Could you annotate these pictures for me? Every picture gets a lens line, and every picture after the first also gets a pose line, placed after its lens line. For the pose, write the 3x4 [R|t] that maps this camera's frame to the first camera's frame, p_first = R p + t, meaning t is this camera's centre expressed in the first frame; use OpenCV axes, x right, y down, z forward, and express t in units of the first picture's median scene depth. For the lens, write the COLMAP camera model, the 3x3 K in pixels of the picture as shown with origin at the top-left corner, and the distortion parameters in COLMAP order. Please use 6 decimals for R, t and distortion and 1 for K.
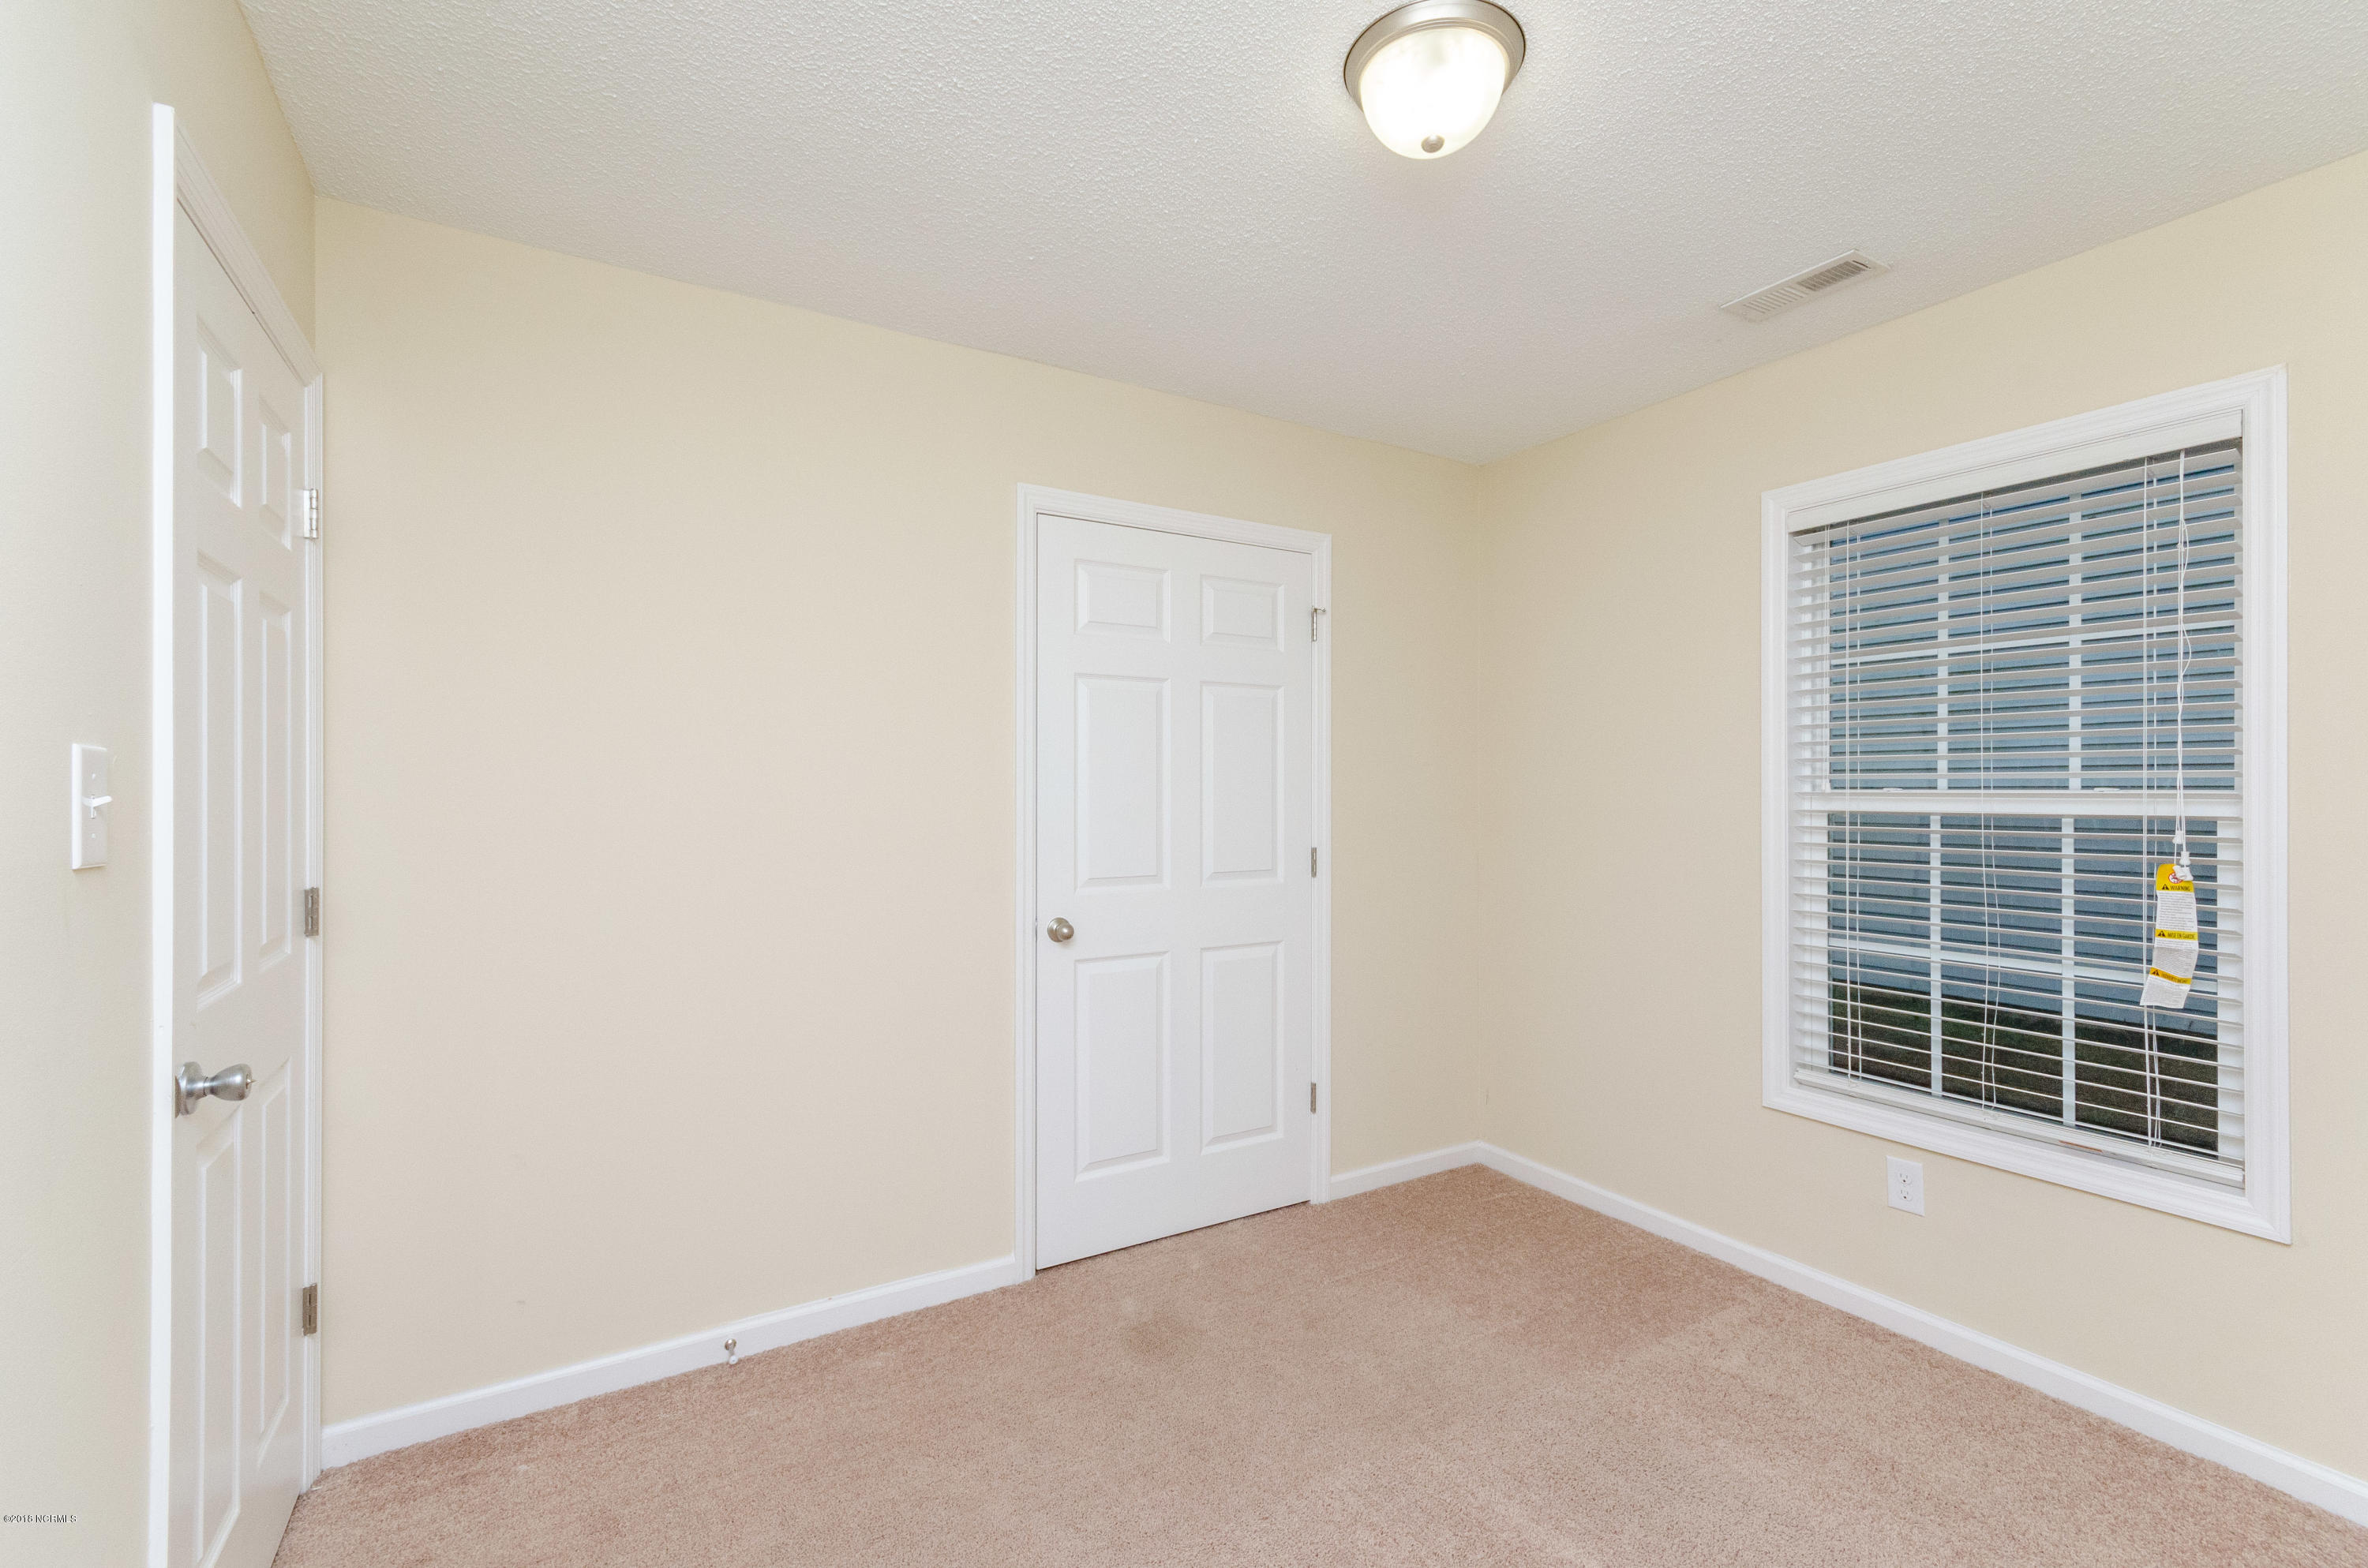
lens RADIAL K [[995.9, 0, 1179.5], [0, 995.9, 798.1], [0, 0, 1]] dist [0.021505, 0.000120]
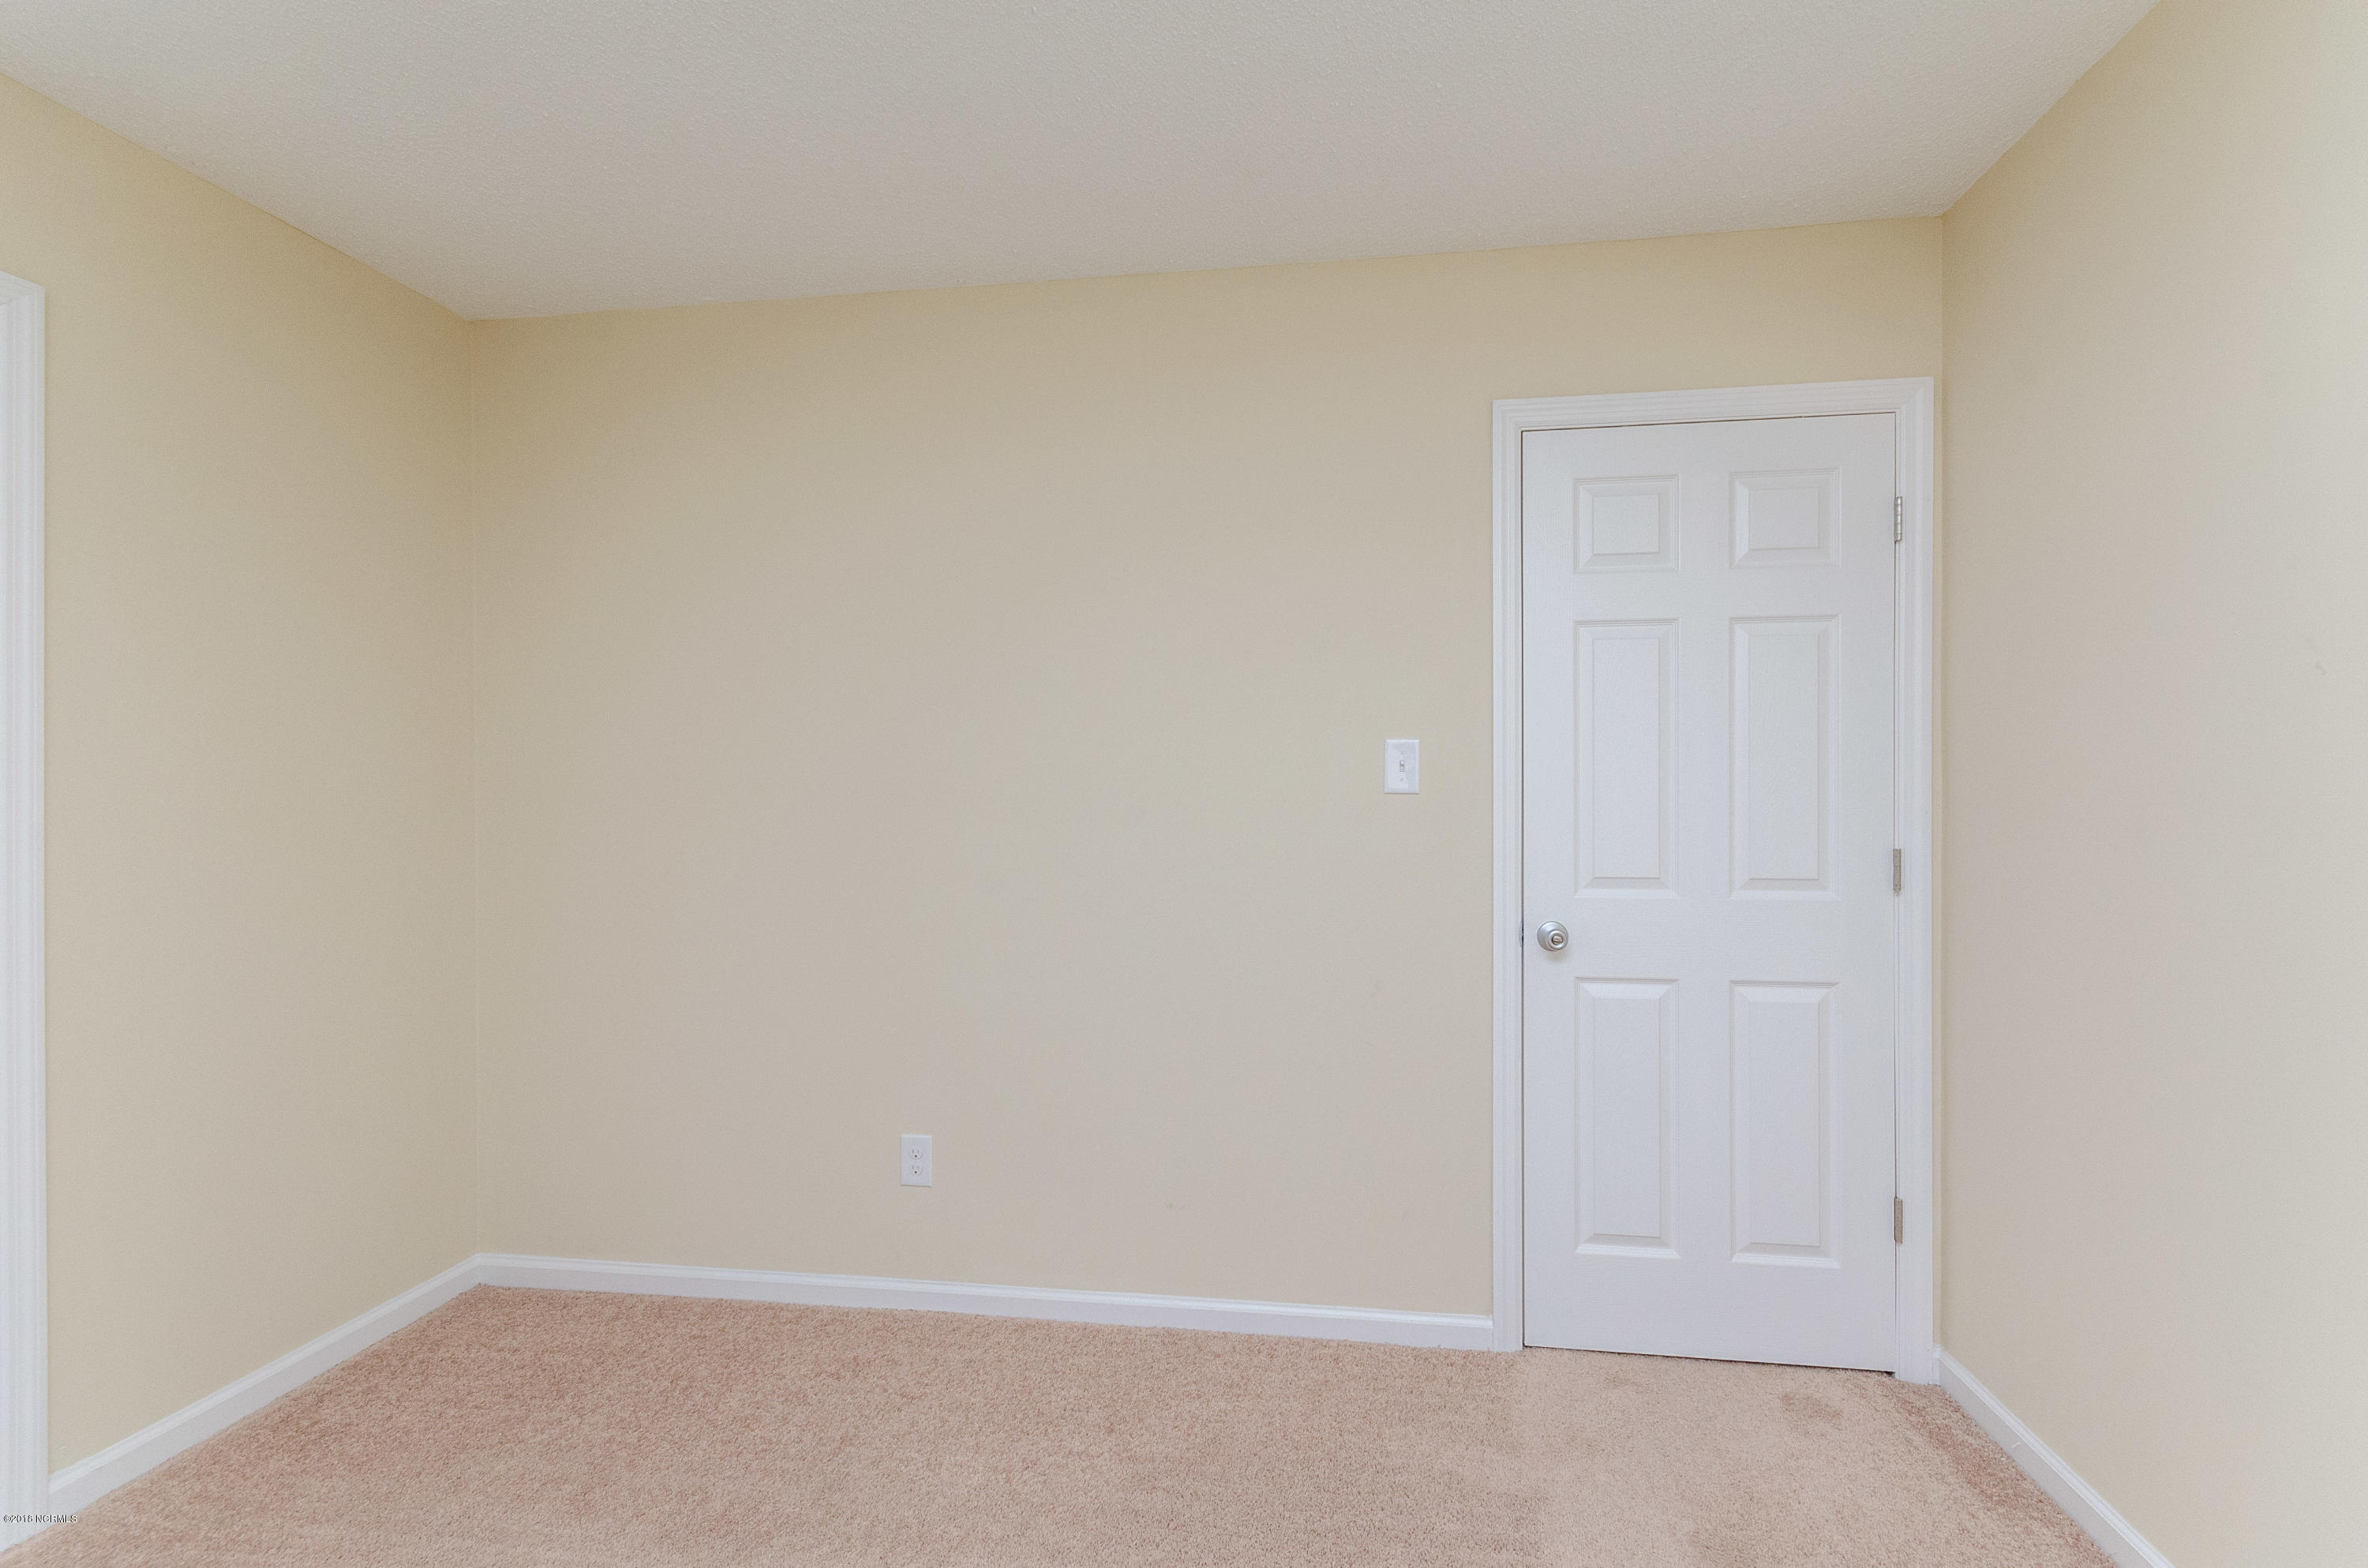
lens RADIAL K [[1080.7, 0, 1179.1], [0, 1080.7, 771.9], [0, 0, 1]] dist [-0.001251, -0.000294]
pose [[0.776456, -0.006107, -0.630141, 0.205060], [0.003170, 0.999978, -0.005786, 0.000722], [0.630163, 0.002495, 0.776459, 0.124626]]
